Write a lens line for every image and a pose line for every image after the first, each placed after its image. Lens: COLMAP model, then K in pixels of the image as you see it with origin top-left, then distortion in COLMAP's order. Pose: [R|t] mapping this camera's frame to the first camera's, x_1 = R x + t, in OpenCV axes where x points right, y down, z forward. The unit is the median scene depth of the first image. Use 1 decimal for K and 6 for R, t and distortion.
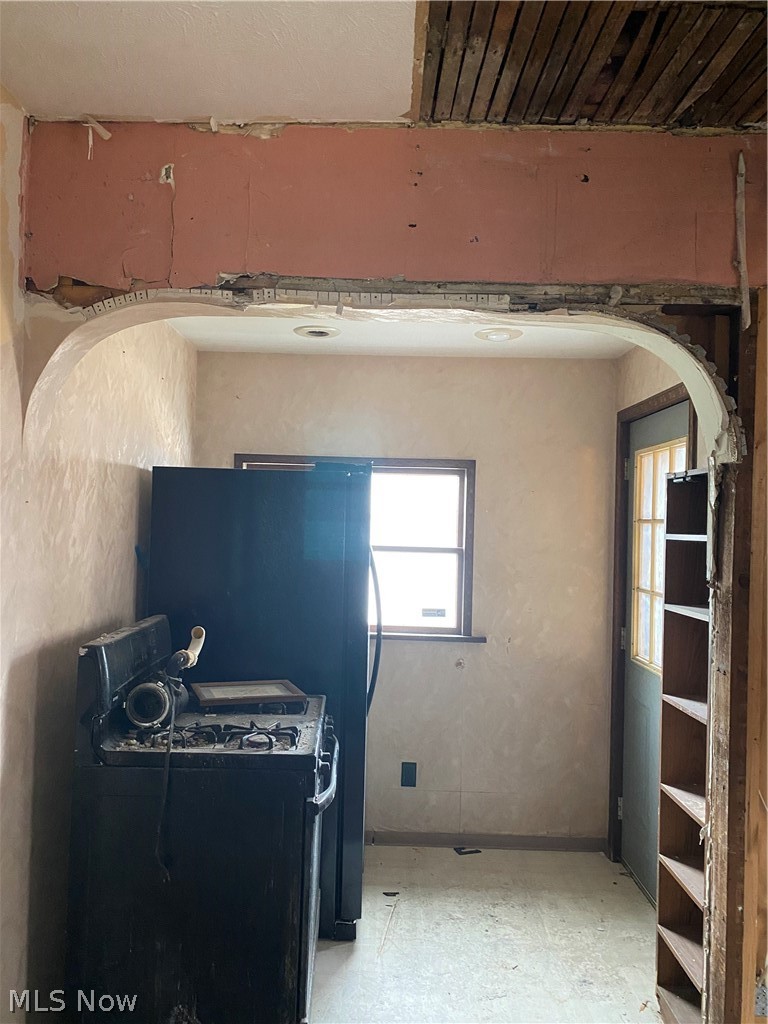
lens RADIAL K [[770.6, 0, 381.1], [0, 770.6, 516.9], [0, 0, 1]] dist [0.049528, -0.053963]
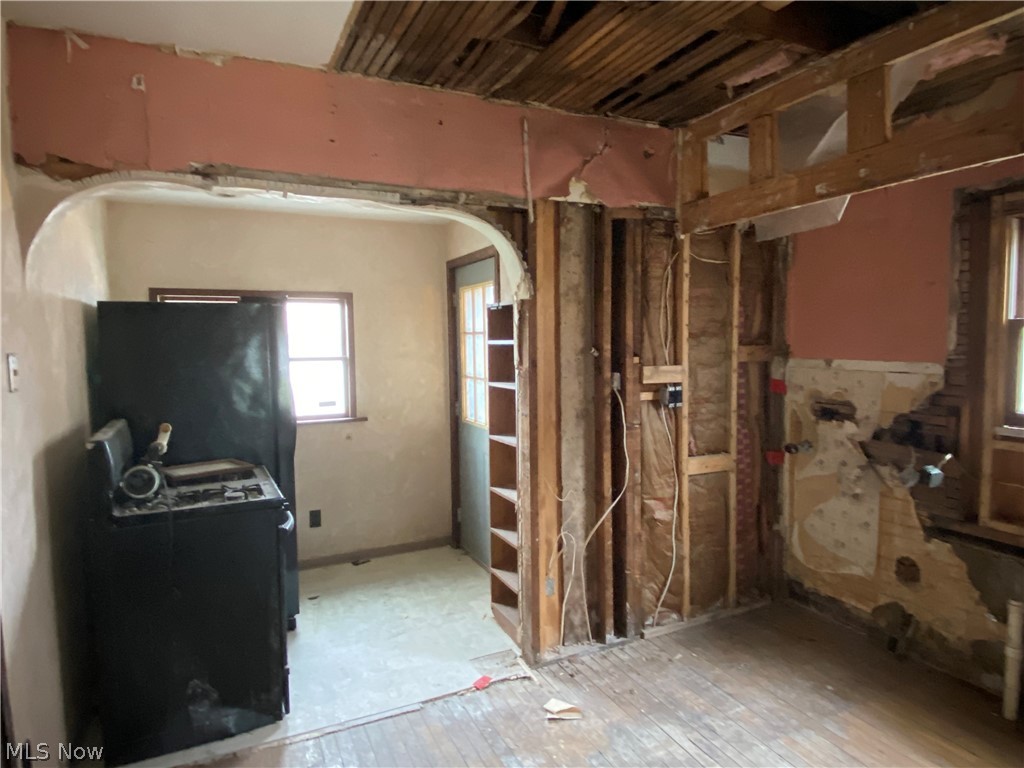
lens RADIAL K [[600.5, 0, 517.5], [0, 600.5, 382.1], [0, 0, 1]] dist [0.056311, -0.062831]
pose [[0.900081, -0.067830, 0.430411, -0.160352], [0.031379, 0.995335, 0.091239, -0.005523], [-0.434592, -0.068616, 0.898010, -0.224806]]
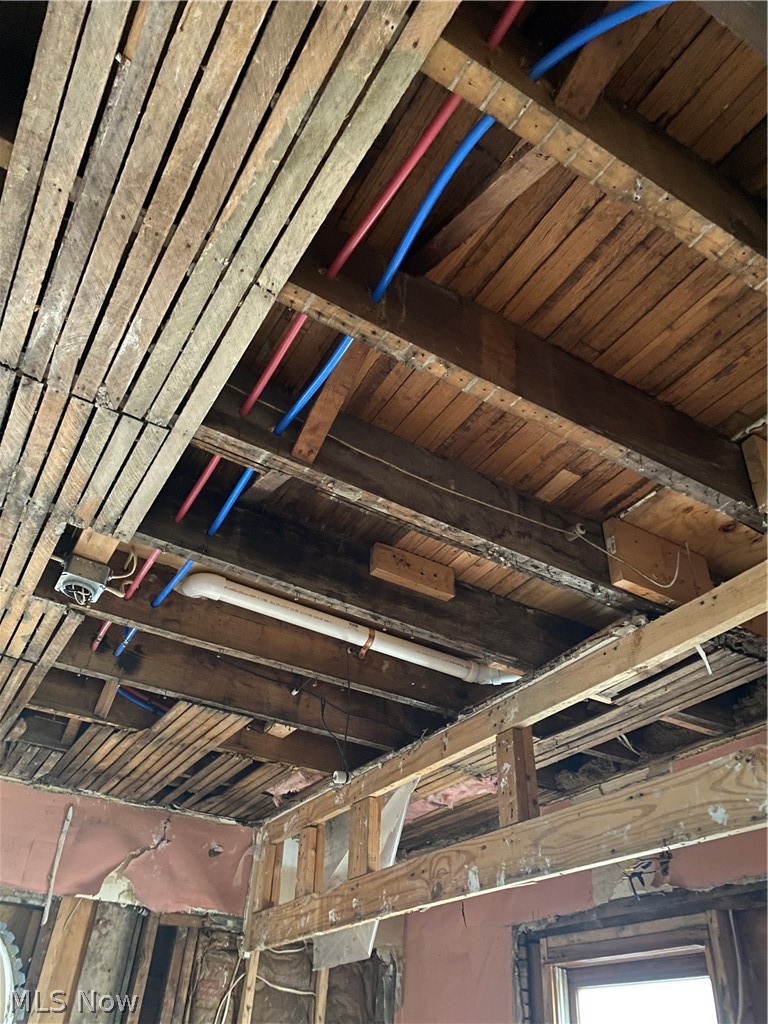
lens RADIAL K [[770.6, 0, 381.1], [0, 770.6, 516.9], [0, 0, 1]] dist [0.049528, -0.053963]
pose [[0.863492, 0.317714, 0.391713, 0.165032], [-0.036590, 0.814065, -0.579620, -0.023457], [-0.503033, 0.486164, 0.714564, -0.769316]]
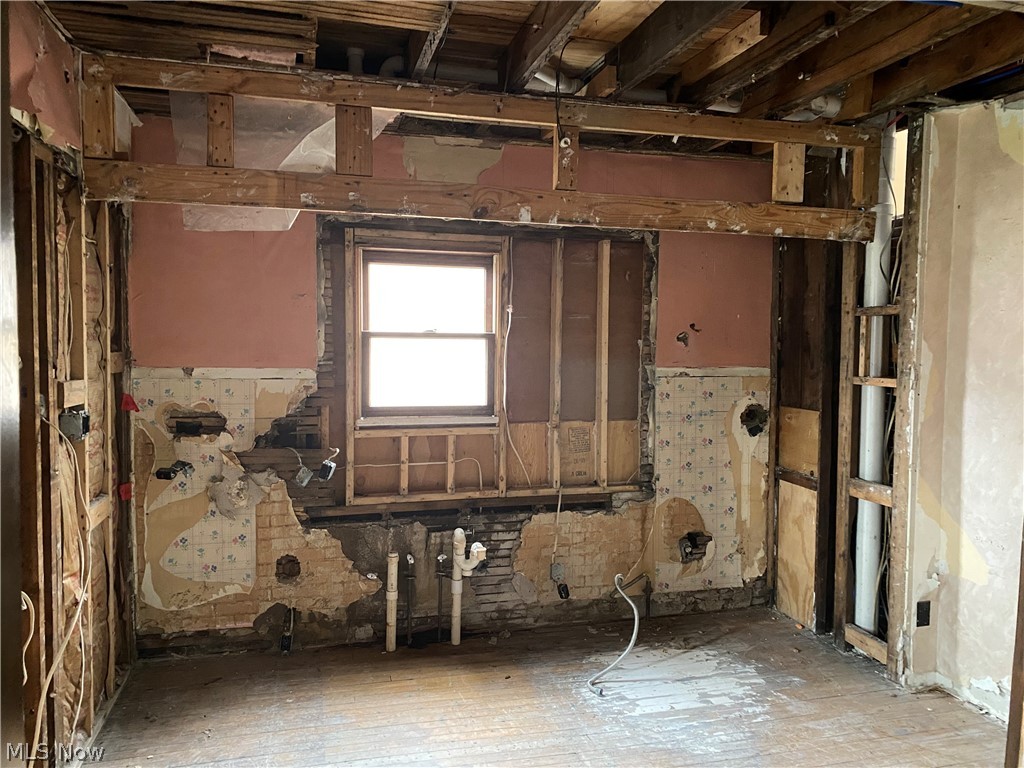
lens RADIAL K [[776.0, 0, 506.6], [0, 776.0, 384.8], [0, 0, 1]] dist [0.114174, -0.262552]
pose [[-0.251950, -0.083504, 0.964131, -0.670187], [-0.026182, 0.996494, 0.079466, -0.019072], [-0.967386, -0.005221, -0.253252, 0.551041]]
